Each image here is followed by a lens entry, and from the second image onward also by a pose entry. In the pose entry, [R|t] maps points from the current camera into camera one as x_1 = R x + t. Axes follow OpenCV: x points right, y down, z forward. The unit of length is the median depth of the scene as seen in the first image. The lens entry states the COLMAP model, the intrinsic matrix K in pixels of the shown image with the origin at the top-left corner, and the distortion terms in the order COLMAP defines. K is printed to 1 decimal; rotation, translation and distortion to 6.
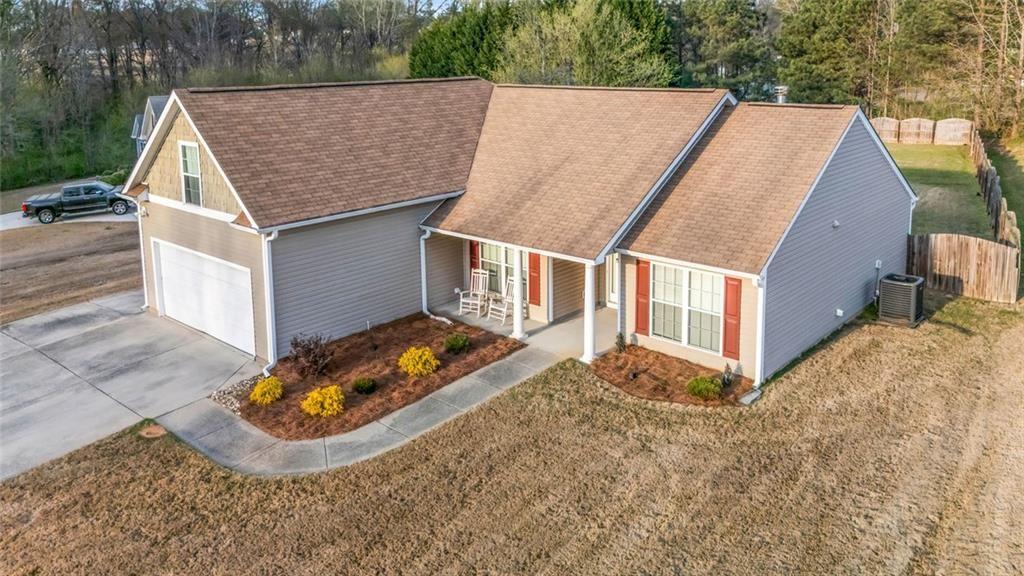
lens RADIAL K [[783.0, 0, 511.3], [0, 783.0, 172.2], [0, 0, 1]] dist [0.023584, -0.002601]
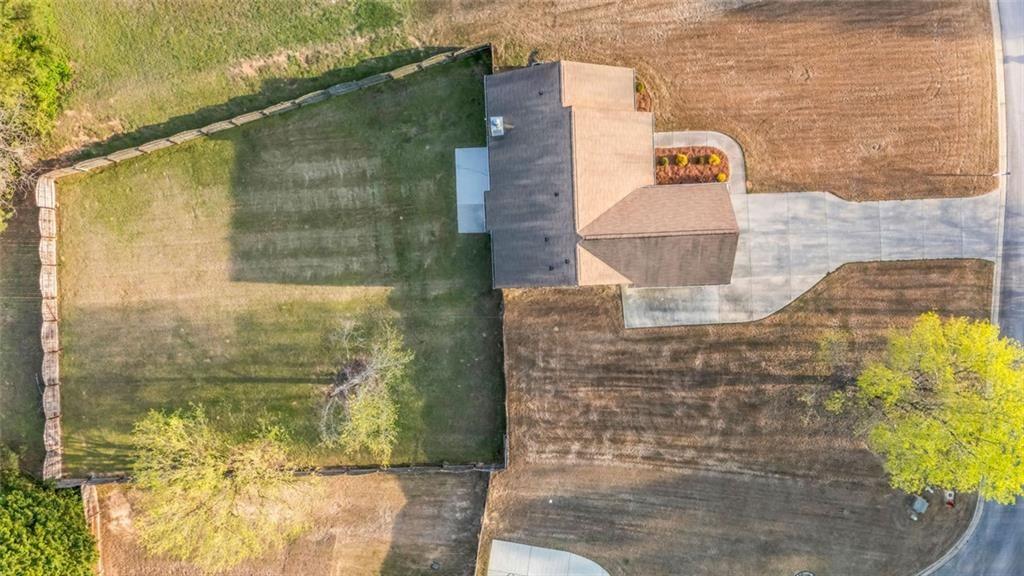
lens RADIAL K [[754.6, 0, 512.0], [0, 754.6, 288.0], [0, 0, 1]] dist [0.062140, -0.053546]
pose [[-0.698552, -0.714452, 0.039799, -0.127313], [0.137541, -0.079481, 0.987302, -2.974666], [-0.702217, 0.695155, 0.153788, 1.340763]]
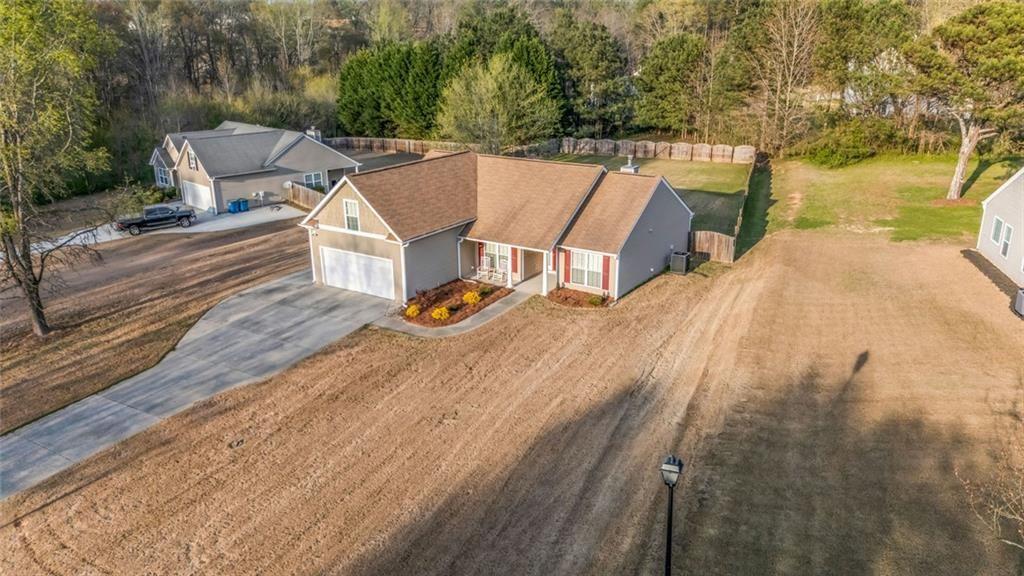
lens RADIAL K [[754.6, 0, 512.0], [0, 754.6, 288.0], [0, 0, 1]] dist [0.062140, -0.053546]
pose [[0.986692, -0.042167, 0.157039, -0.331286], [0.015197, 0.985478, 0.169124, -0.147706], [-0.161890, -0.164486, 0.973004, -1.091372]]
